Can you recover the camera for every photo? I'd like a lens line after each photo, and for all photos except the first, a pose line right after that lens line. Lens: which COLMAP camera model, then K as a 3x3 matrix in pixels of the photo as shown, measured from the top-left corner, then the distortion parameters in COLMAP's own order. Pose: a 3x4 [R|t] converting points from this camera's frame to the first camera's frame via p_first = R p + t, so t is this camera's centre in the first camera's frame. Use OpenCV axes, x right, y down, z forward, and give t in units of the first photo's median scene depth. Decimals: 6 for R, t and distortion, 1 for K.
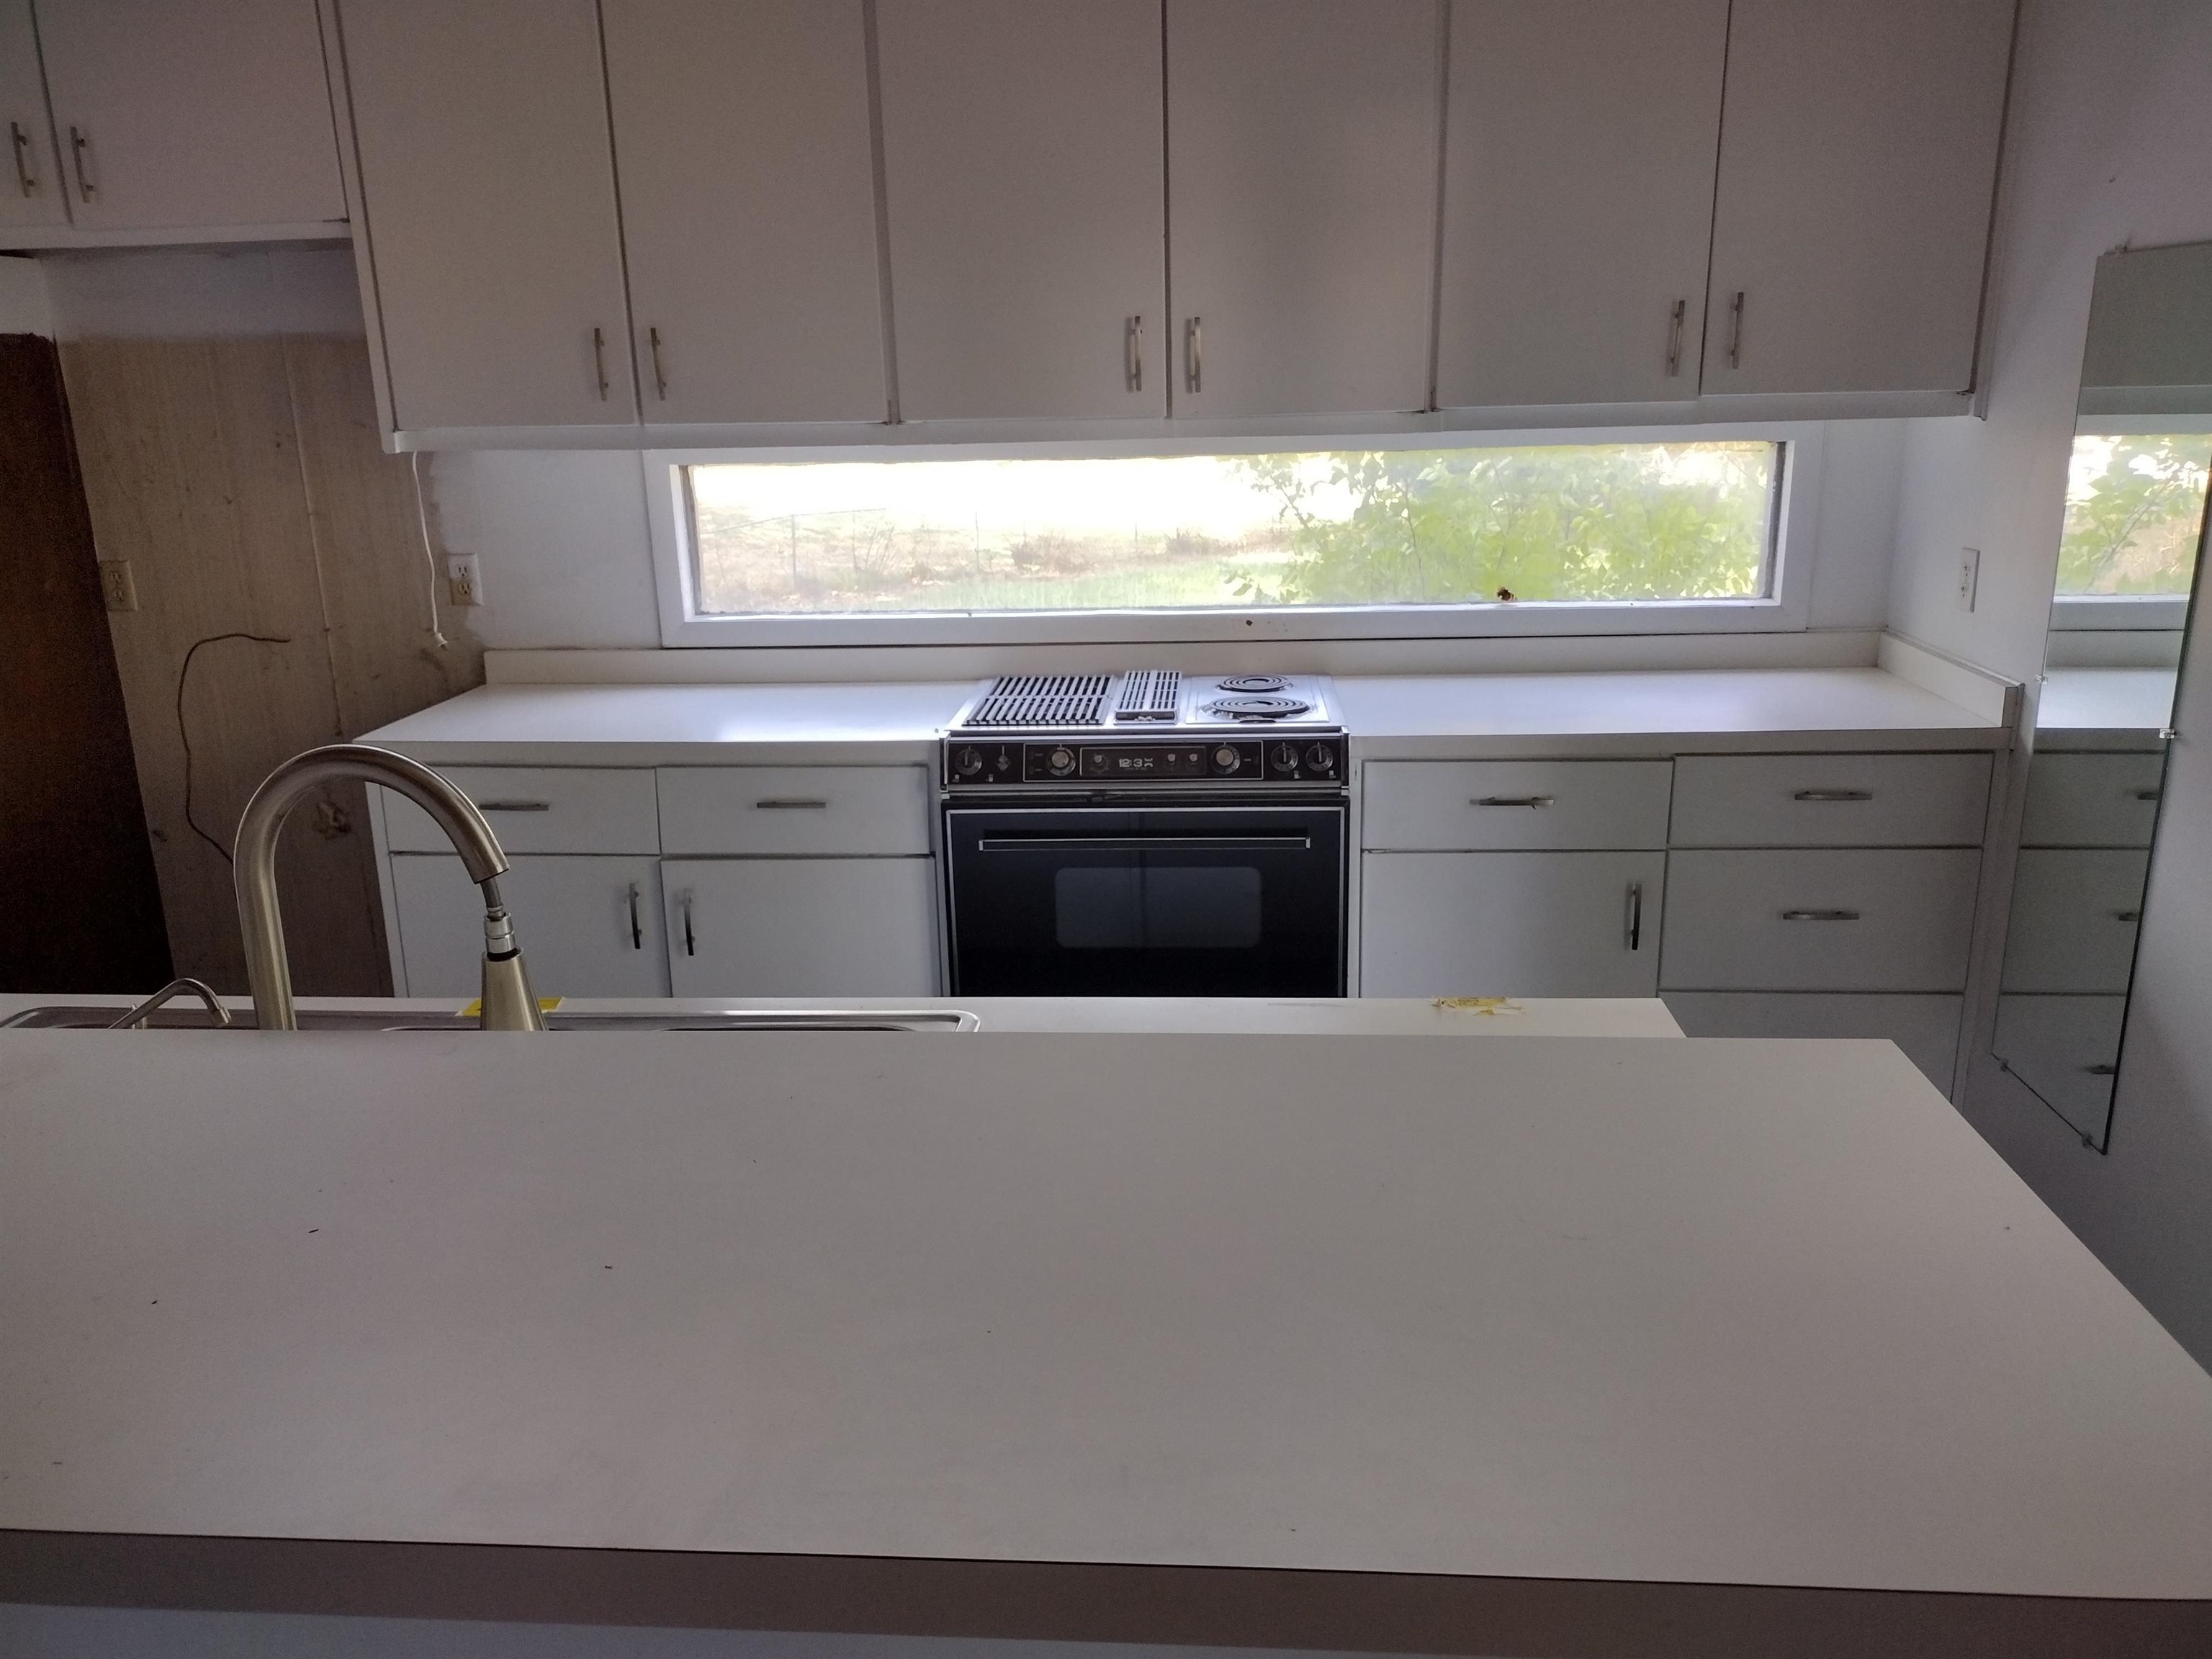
lens RADIAL K [[1697.3, 0, 1106.5], [0, 1697.3, 830.6], [0, 0, 1]] dist [0.014545, -0.013237]
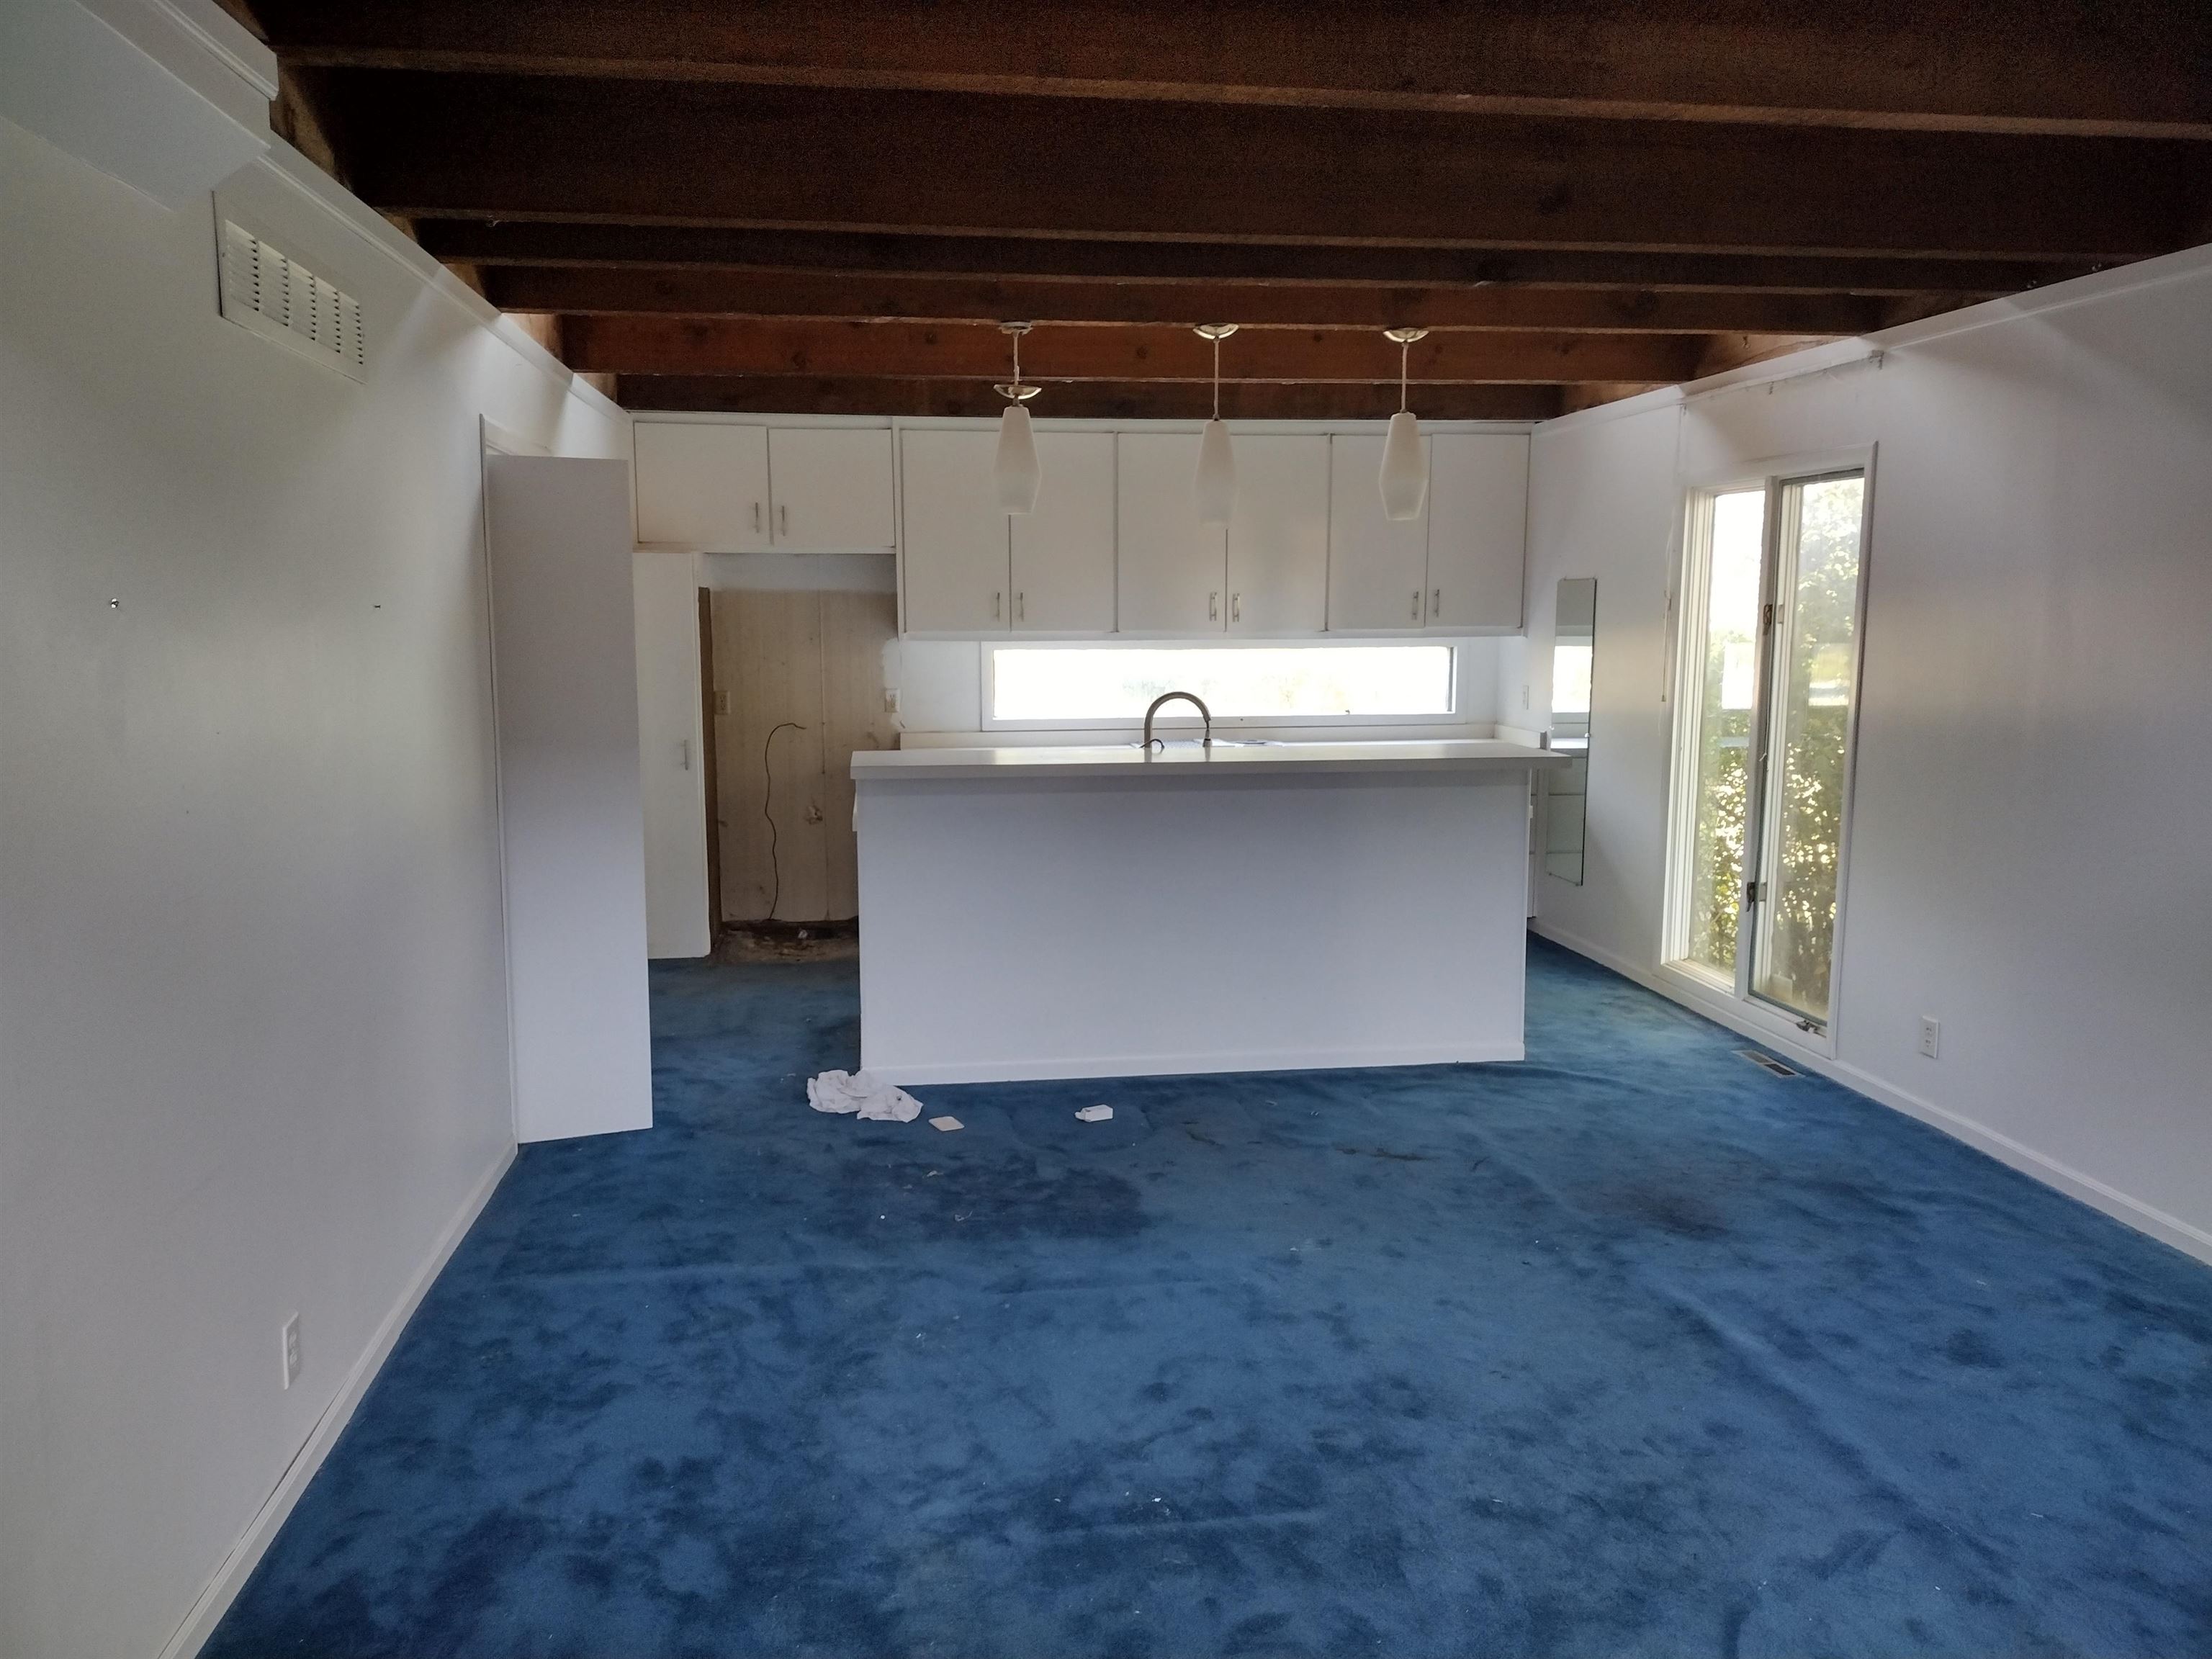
lens RADIAL K [[1697.3, 0, 1105.8], [0, 1697.3, 832.2], [0, 0, 1]] dist [0.014545, -0.013237]
pose [[0.977547, -0.007267, 0.210593, -0.605197], [0.036875, 0.989883, -0.137013, 0.350714], [-0.207467, 0.141702, 0.967925, -1.222171]]
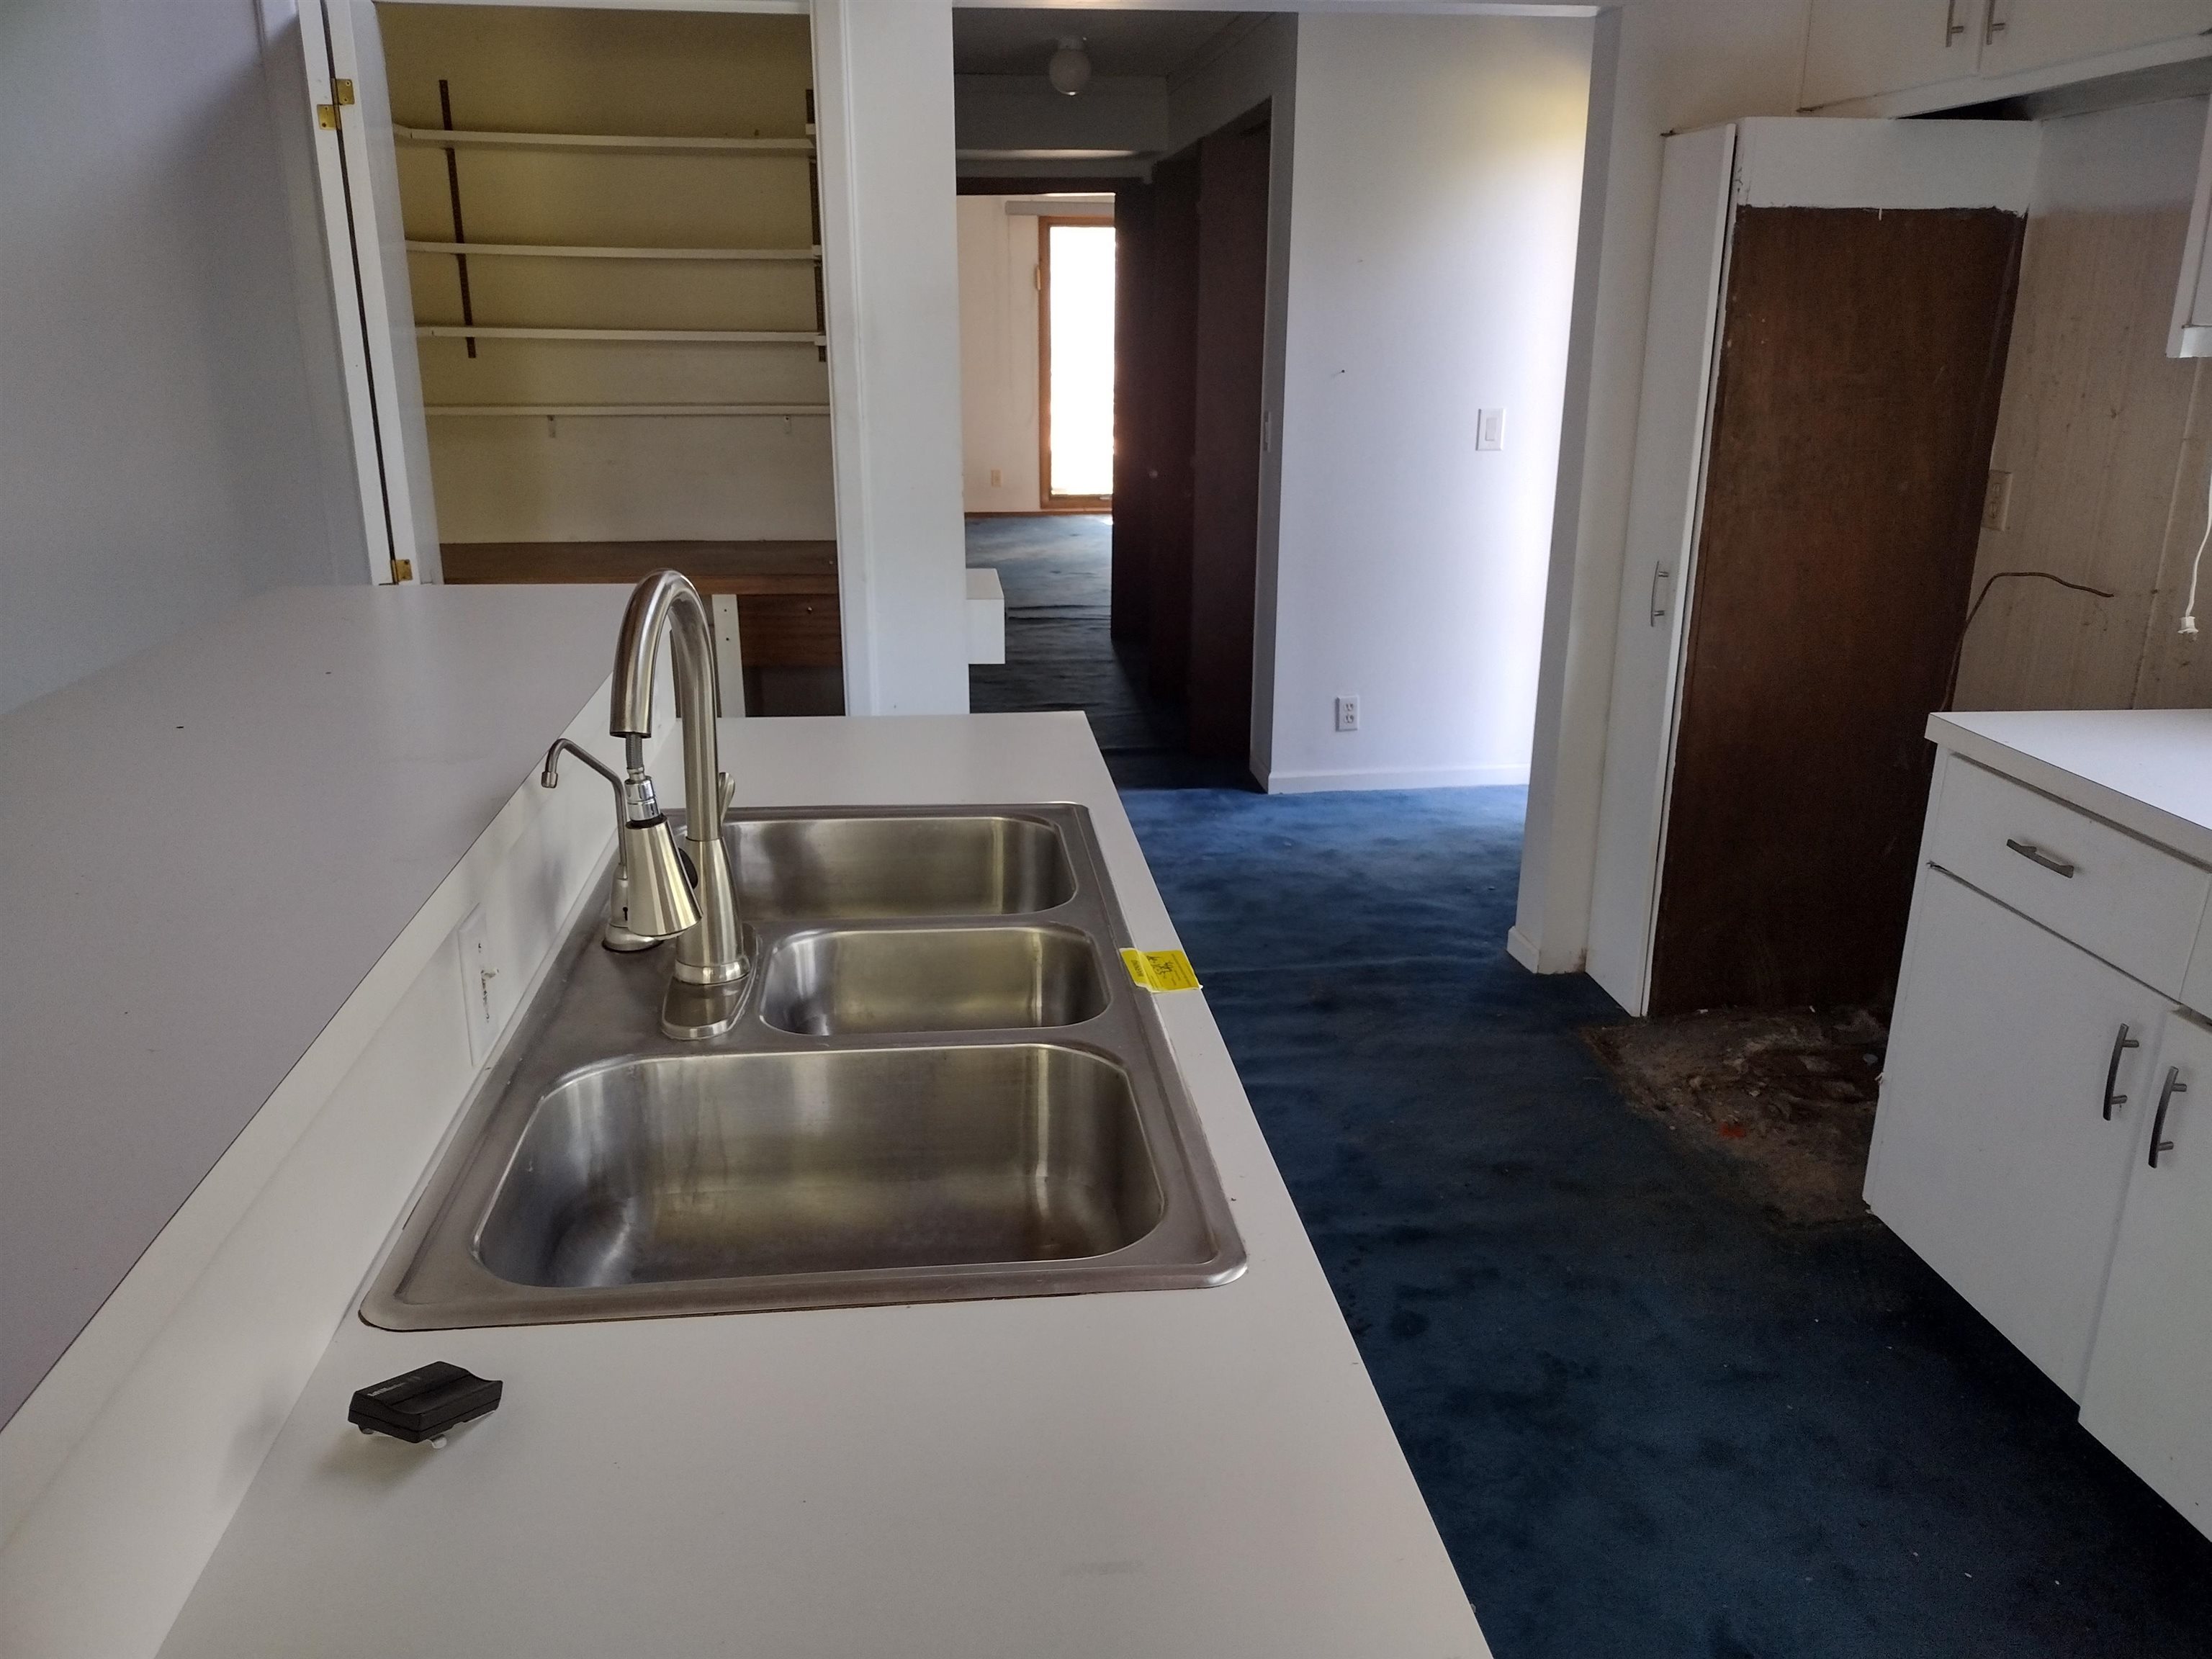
lens RADIAL K [[1697.3, 0, 1104.9], [0, 1697.3, 828.2], [0, 0, 1]] dist [0.014545, -0.013237]
pose [[0.182331, 0.312983, -0.932093, 0.224176], [-0.277789, 0.925760, 0.256517, -0.091377], [0.943180, 0.212154, 0.255738, 0.407267]]
